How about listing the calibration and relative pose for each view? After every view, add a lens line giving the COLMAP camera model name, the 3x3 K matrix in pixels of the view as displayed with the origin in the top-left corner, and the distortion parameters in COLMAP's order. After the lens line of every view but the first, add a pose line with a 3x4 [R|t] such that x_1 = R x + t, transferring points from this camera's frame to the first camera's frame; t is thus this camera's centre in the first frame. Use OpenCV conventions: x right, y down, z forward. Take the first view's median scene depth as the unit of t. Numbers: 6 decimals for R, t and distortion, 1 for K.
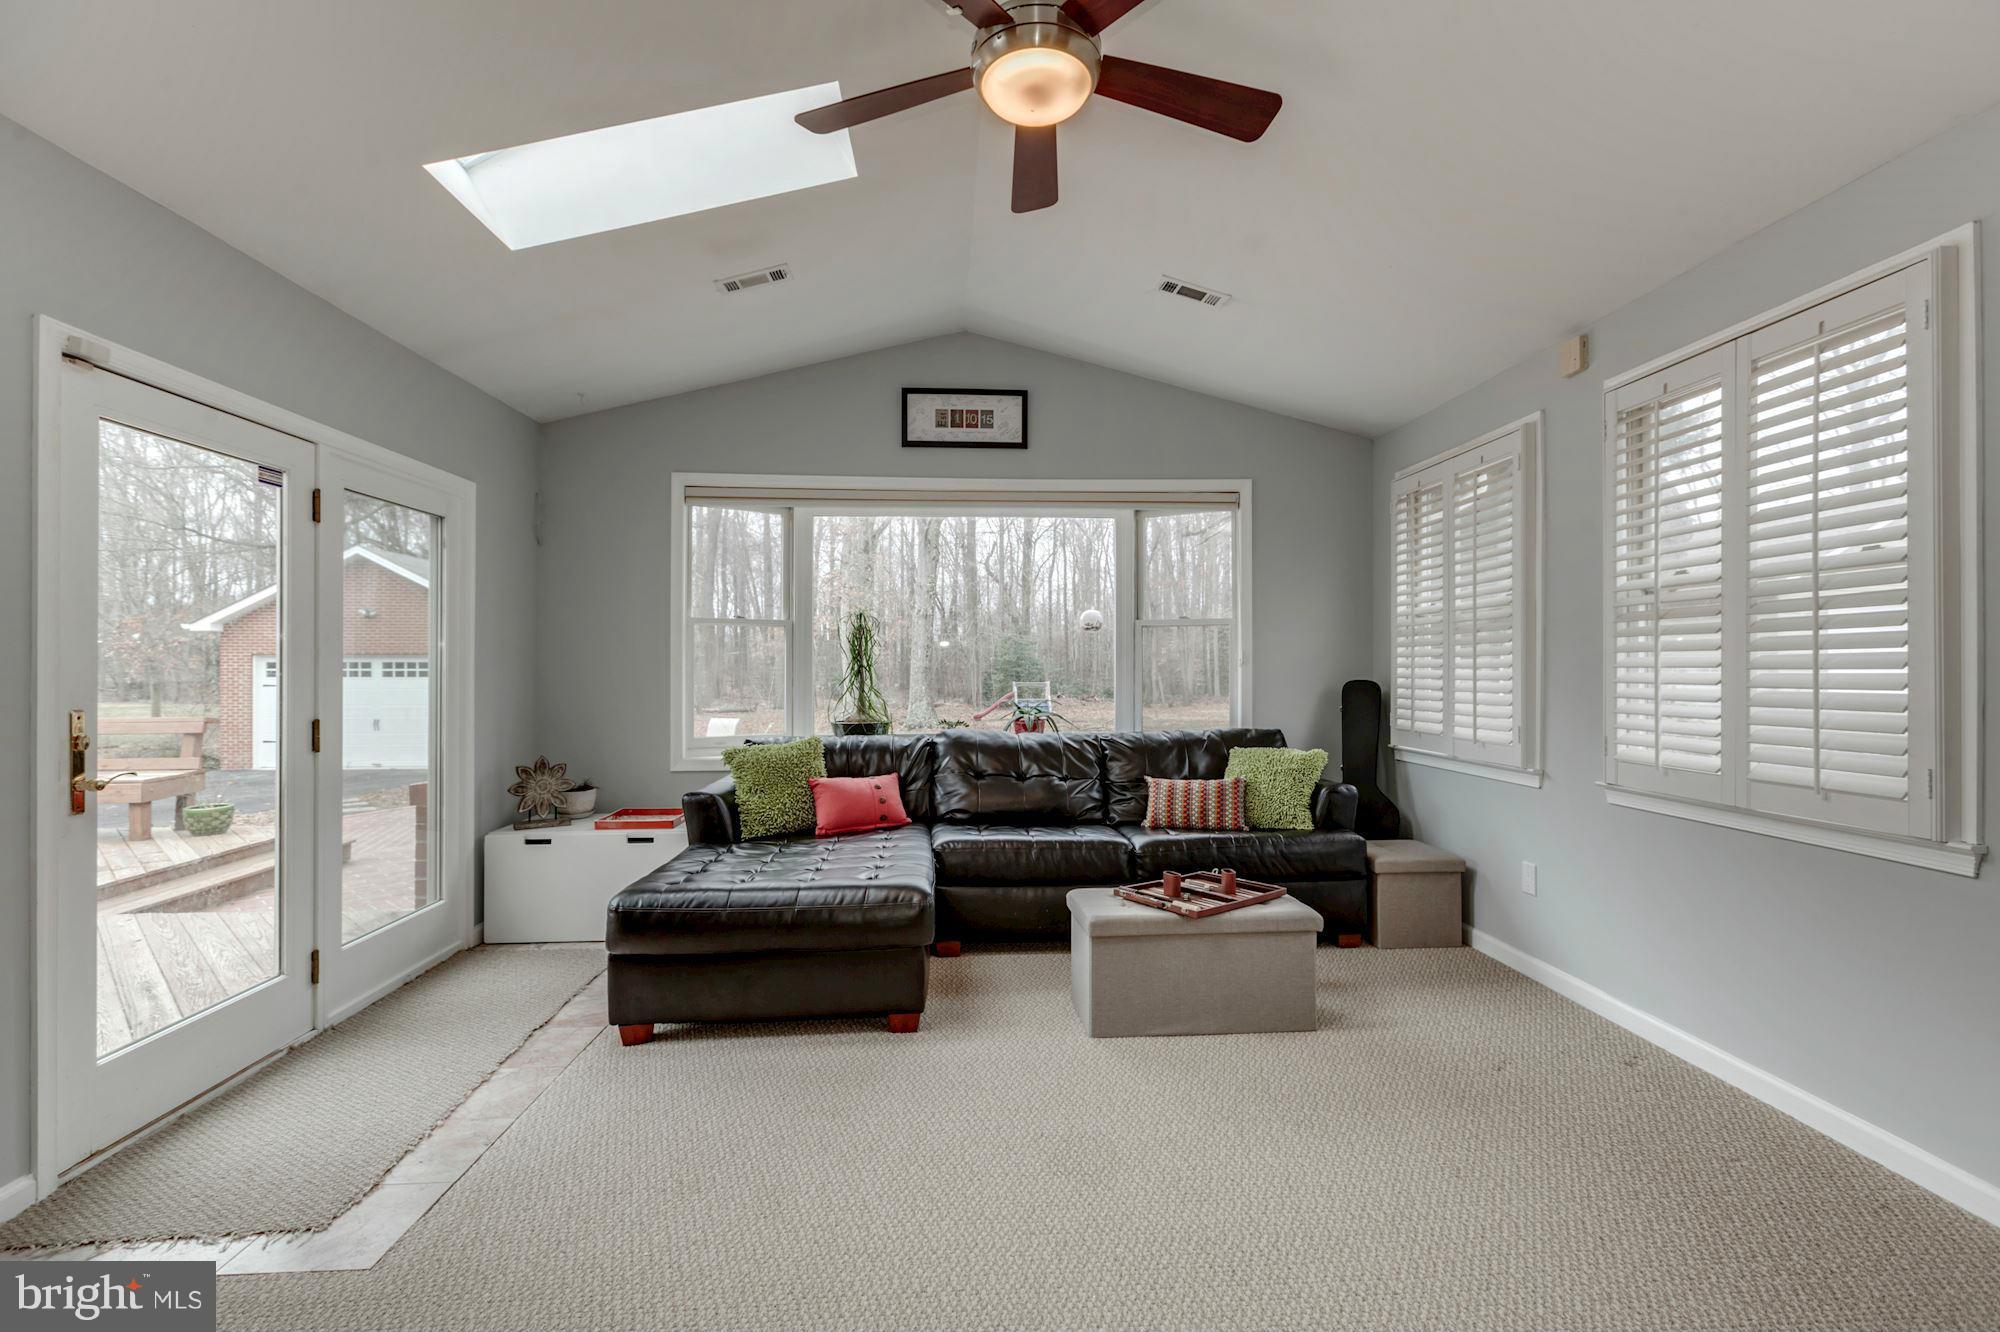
lens RADIAL K [[887.3, 0, 1000.0], [0, 887.3, 663.7], [0, 0, 1]] dist [0.001212, 0.000071]
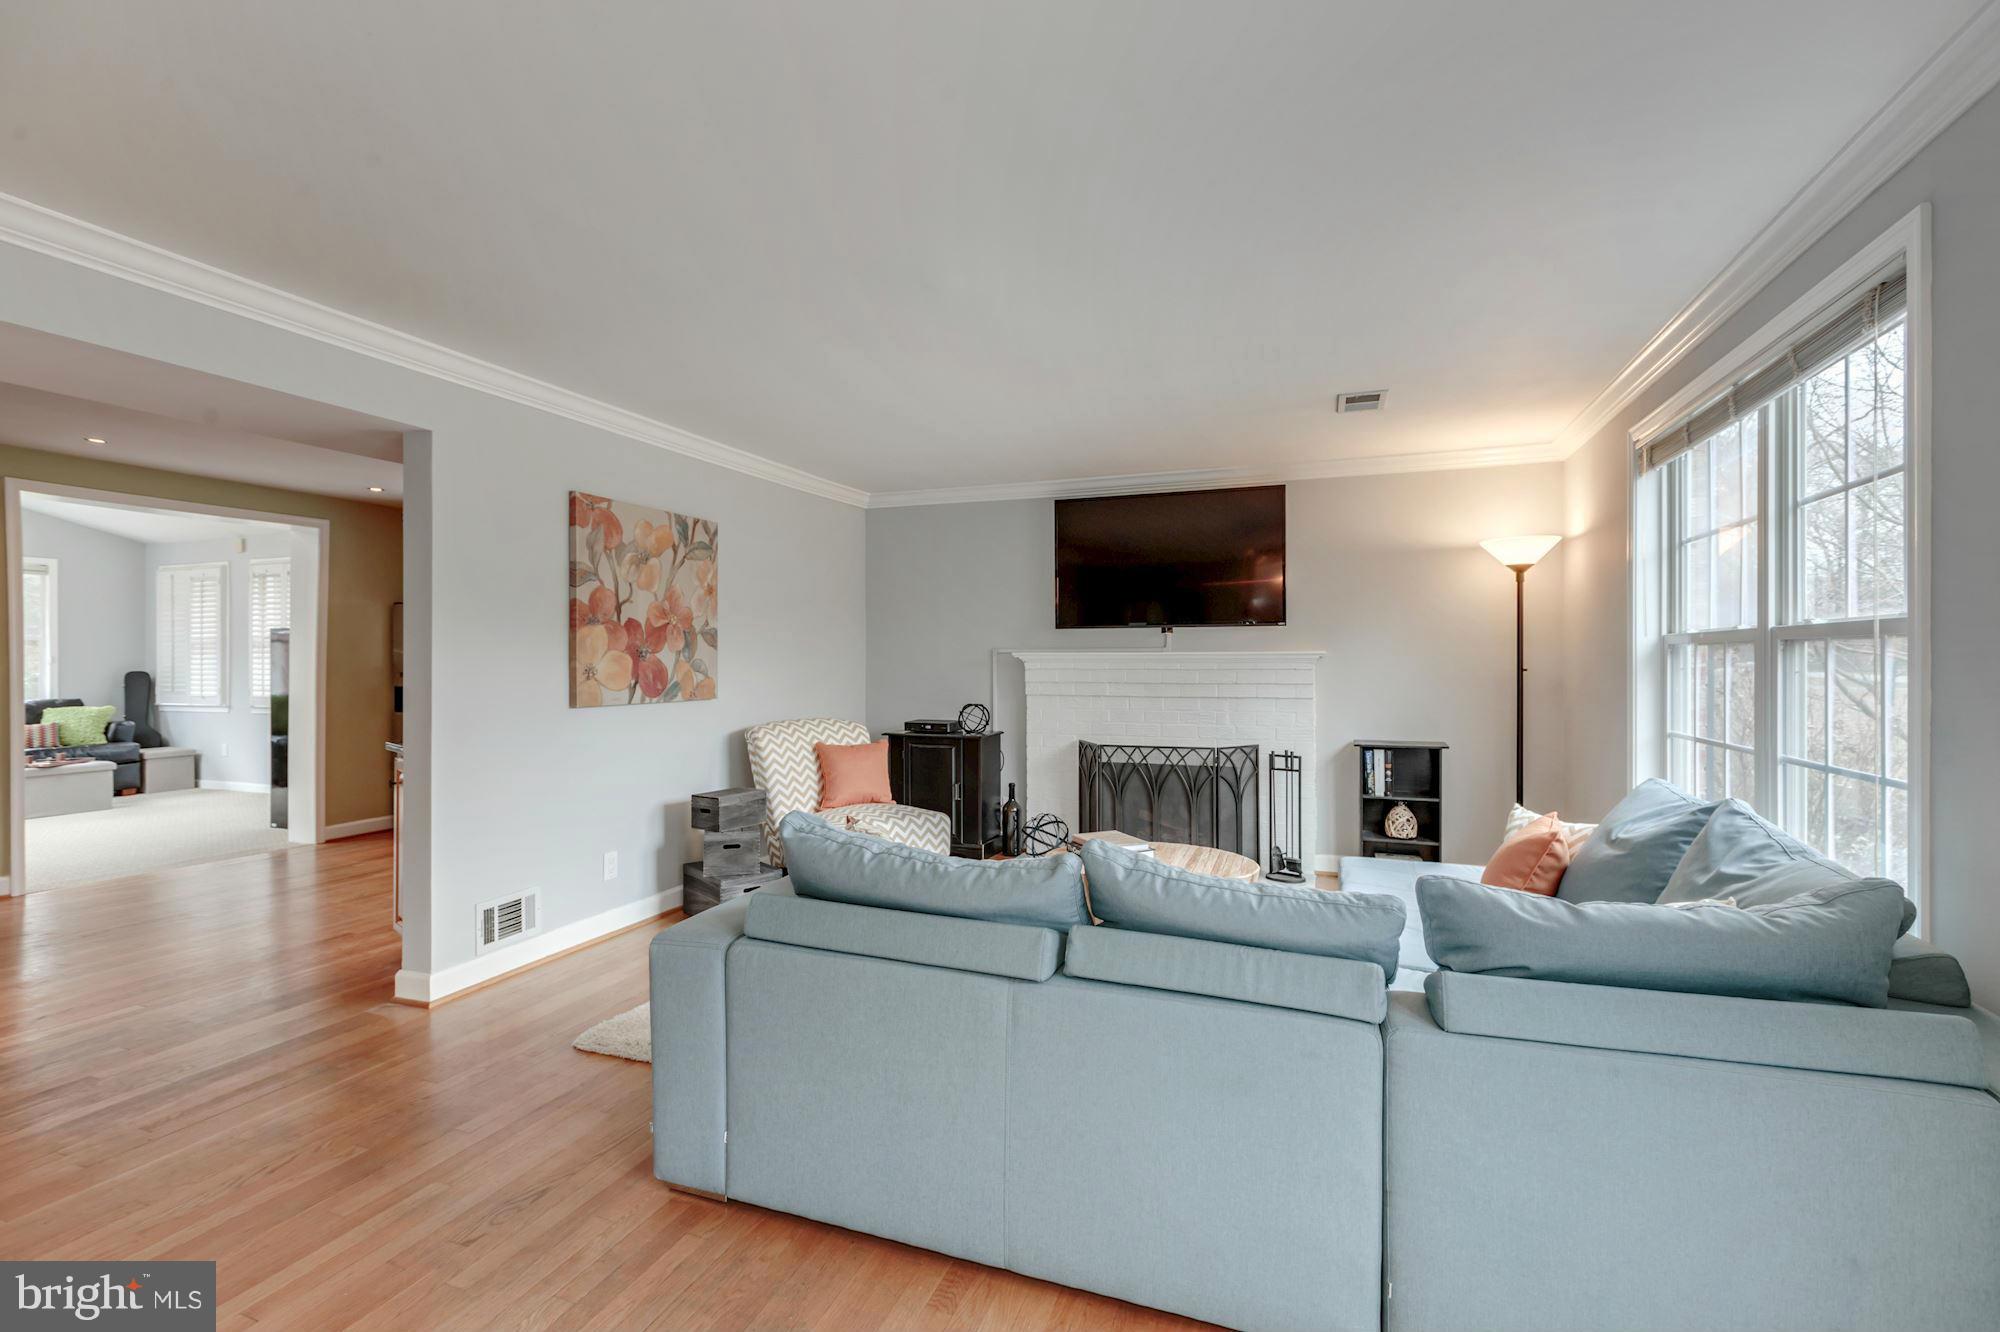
lens RADIAL K [[887.3, 0, 1000.0], [0, 887.3, 663.7], [0, 0, 1]] dist [0.001212, 0.000071]
pose [[0.409652, -0.001389, 0.912241, -0.694302], [-0.001809, 0.999996, 0.002336, -0.006801], [-0.912240, -0.002607, 0.409648, -1.777352]]
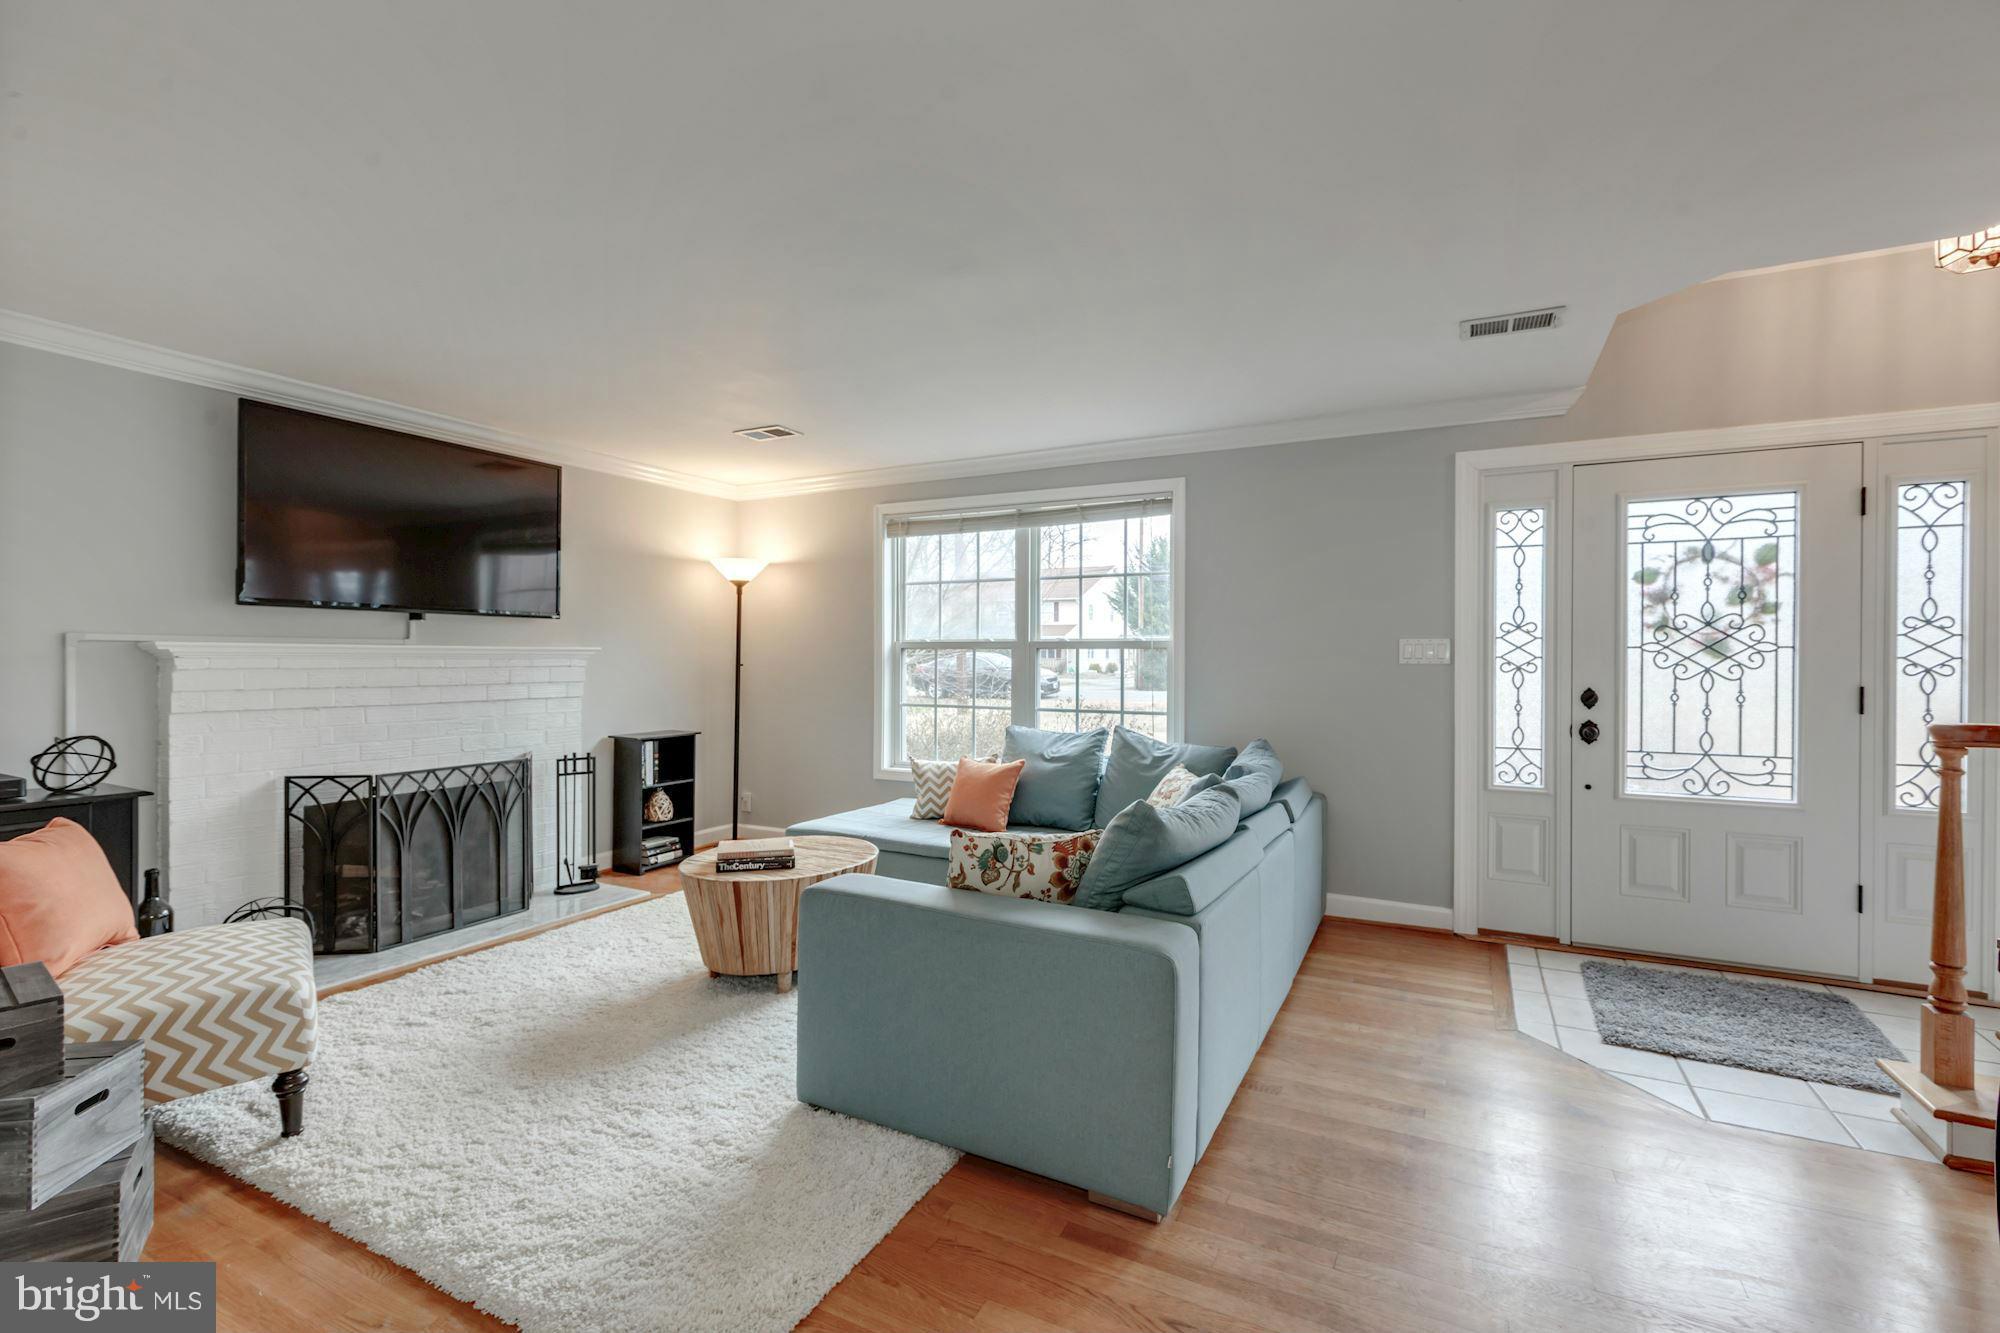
lens RADIAL K [[887.3, 0, 1000.0], [0, 887.3, 664.2], [0, 0, 1]] dist [0.001212, 0.000071]
pose [[-0.854601, -0.004202, 0.519269, -0.473642], [-0.003003, 0.999991, 0.003150, -0.004540], [-0.519277, 0.001132, -0.854605, -0.925306]]
